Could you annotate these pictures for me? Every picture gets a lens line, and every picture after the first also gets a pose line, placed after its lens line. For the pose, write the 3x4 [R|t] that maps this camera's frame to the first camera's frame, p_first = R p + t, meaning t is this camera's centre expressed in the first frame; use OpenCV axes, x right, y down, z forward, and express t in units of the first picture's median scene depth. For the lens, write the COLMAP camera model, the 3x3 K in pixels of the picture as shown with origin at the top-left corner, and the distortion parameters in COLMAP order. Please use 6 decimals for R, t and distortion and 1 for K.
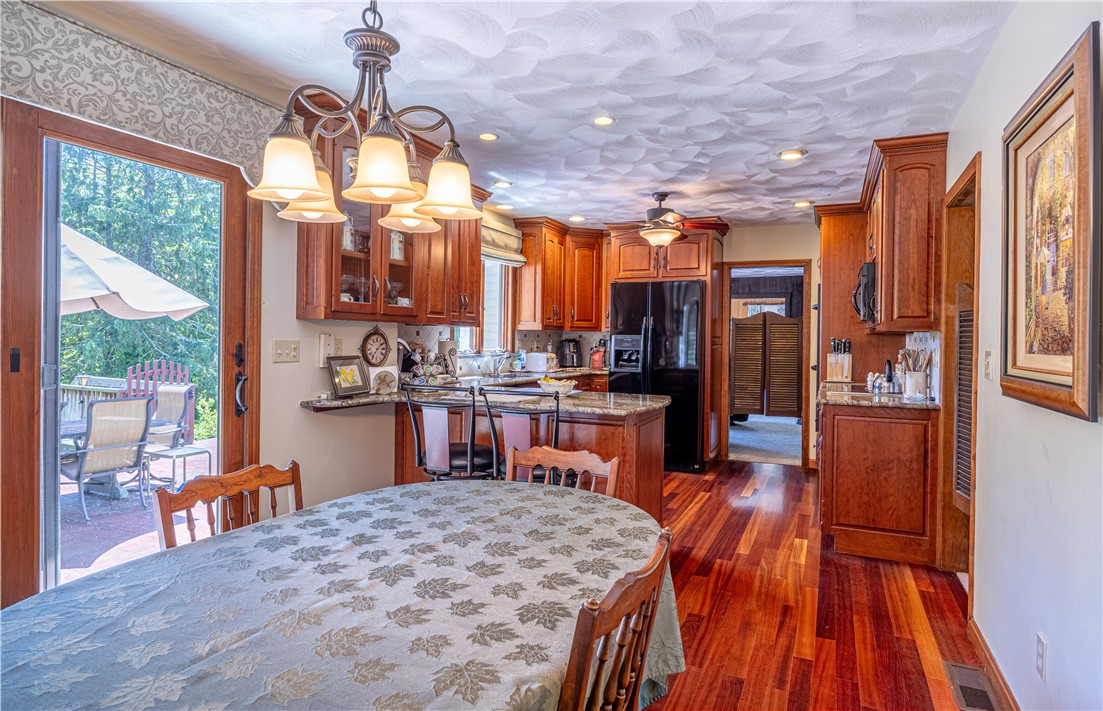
lens RADIAL K [[639.0, 0, 550.8], [0, 639.0, 348.2], [0, 0, 1]] dist [0.000528, 0.000131]
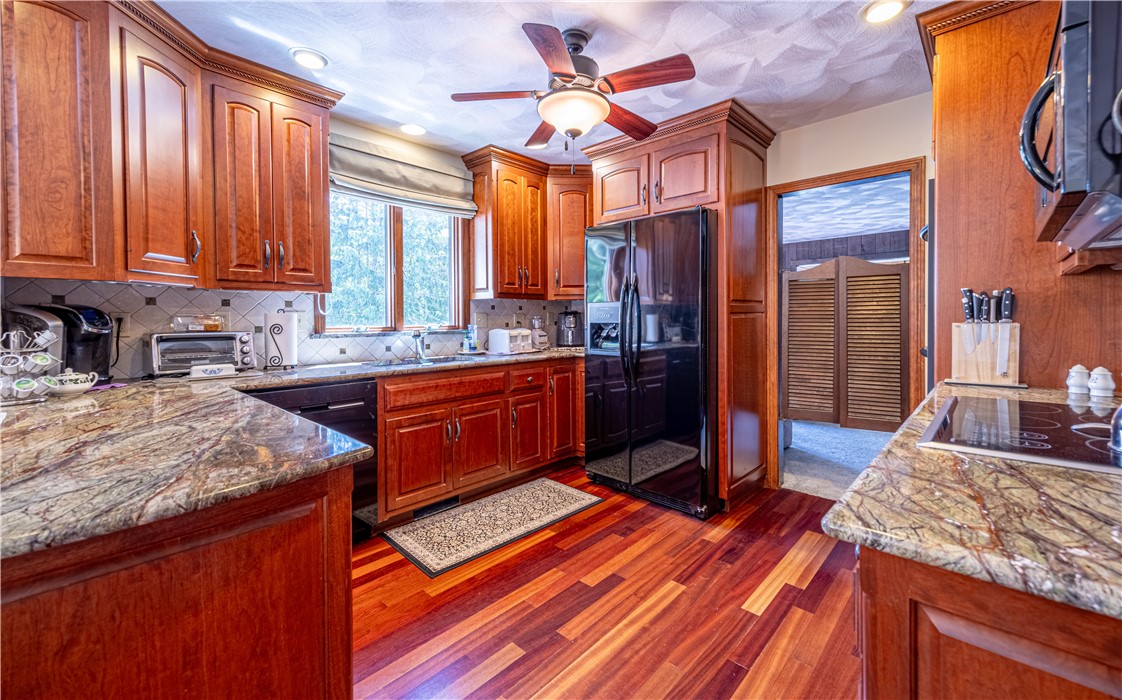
lens RADIAL K [[463.4, 0, 564.6], [0, 463.4, 329.2], [0, 0, 1]] dist [0.015125, -0.000131]
pose [[0.945960, -0.012874, -0.324027, 0.242949], [0.014885, 0.999882, 0.003730, 0.006934], [0.323941, -0.008352, 0.946040, 0.514565]]
